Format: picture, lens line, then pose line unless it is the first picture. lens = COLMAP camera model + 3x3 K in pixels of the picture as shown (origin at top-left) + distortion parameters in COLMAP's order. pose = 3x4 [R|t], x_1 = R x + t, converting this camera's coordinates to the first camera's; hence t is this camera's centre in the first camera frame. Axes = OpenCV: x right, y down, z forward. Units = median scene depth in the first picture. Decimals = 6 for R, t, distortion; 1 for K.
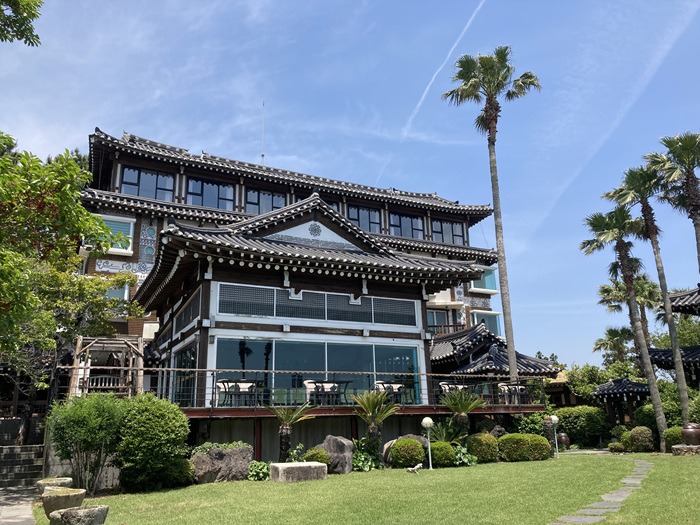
lens RADIAL K [[556.6, 0, 350.0], [0, 556.6, 262.5], [0, 0, 1]] dist [0.007016, 0.011343]
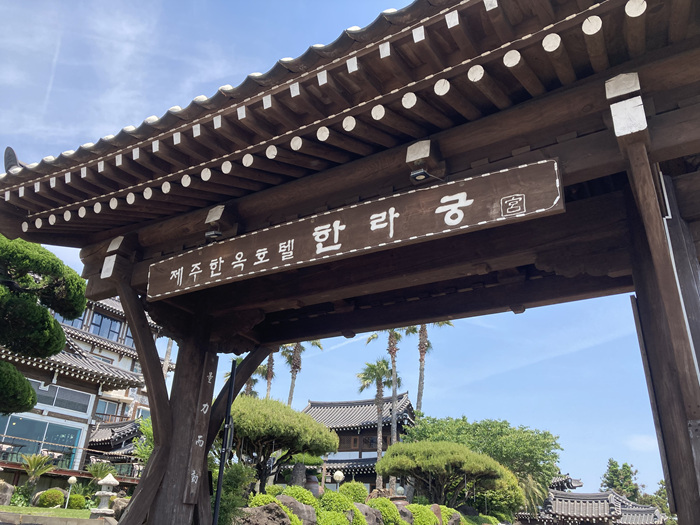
lens RADIAL K [[556.6, 0, 350.0], [0, 556.6, 262.5], [0, 0, 1]] dist [0.007016, 0.011343]
pose [[0.846309, 0.287627, 0.448365, -0.055664], [-0.209293, 0.953550, -0.216654, -0.078905], [-0.489854, 0.089517, 0.867196, -0.551587]]
